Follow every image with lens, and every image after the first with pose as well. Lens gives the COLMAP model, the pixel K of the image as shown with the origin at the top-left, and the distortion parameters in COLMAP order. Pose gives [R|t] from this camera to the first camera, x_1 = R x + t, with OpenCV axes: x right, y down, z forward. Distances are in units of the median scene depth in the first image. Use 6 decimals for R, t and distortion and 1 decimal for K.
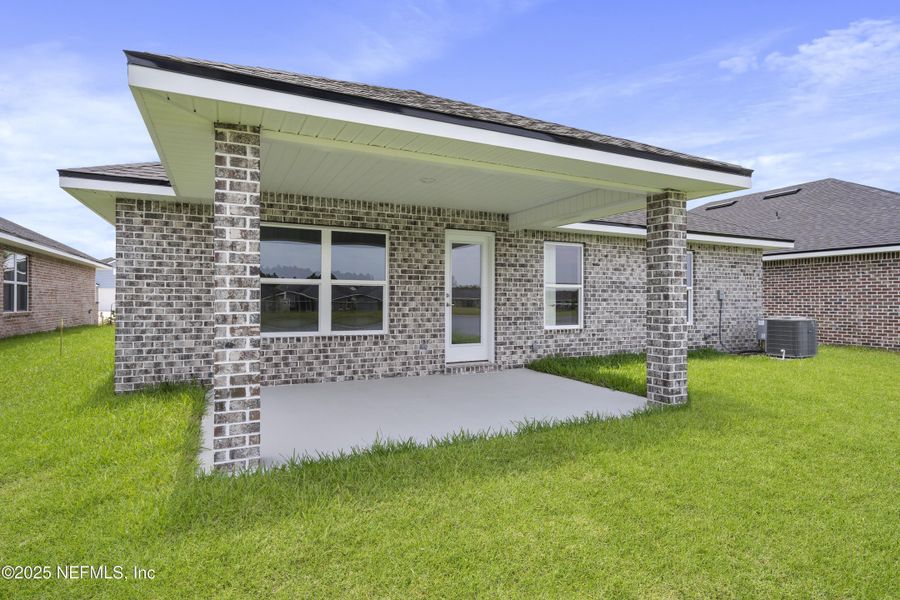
lens RADIAL K [[498.9, 0, 450.0], [0, 498.9, 300.0], [0, 0, 1]] dist [0.004450, 0.000626]
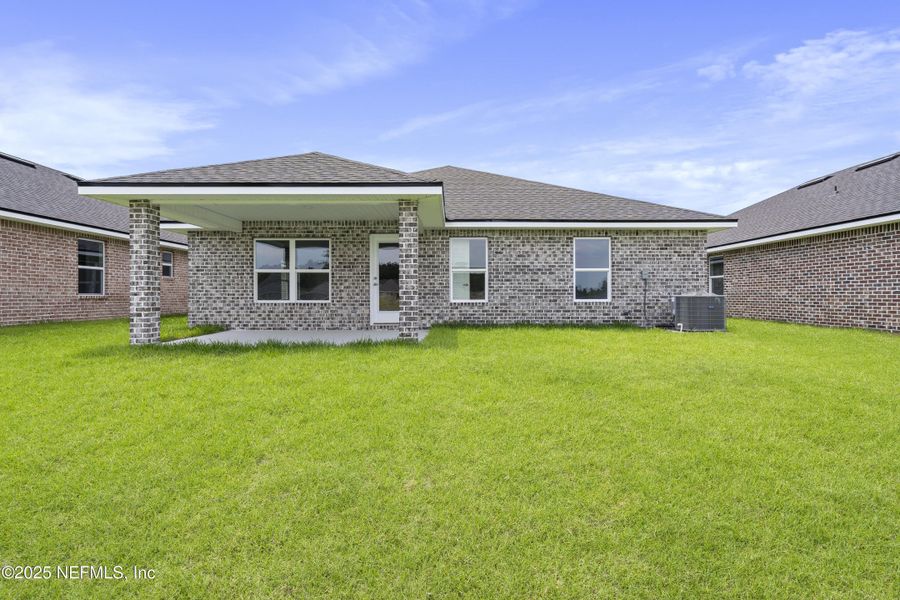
lens RADIAL K [[441.2, 0, 448.0], [0, 441.2, 299.3], [0, 0, 1]] dist [-0.001888, 0.000172]
pose [[0.894641, -0.001842, -0.446782, 0.829637], [0.005194, 0.999967, 0.006276, 0.049883], [0.446755, -0.007936, 0.894621, -0.091035]]
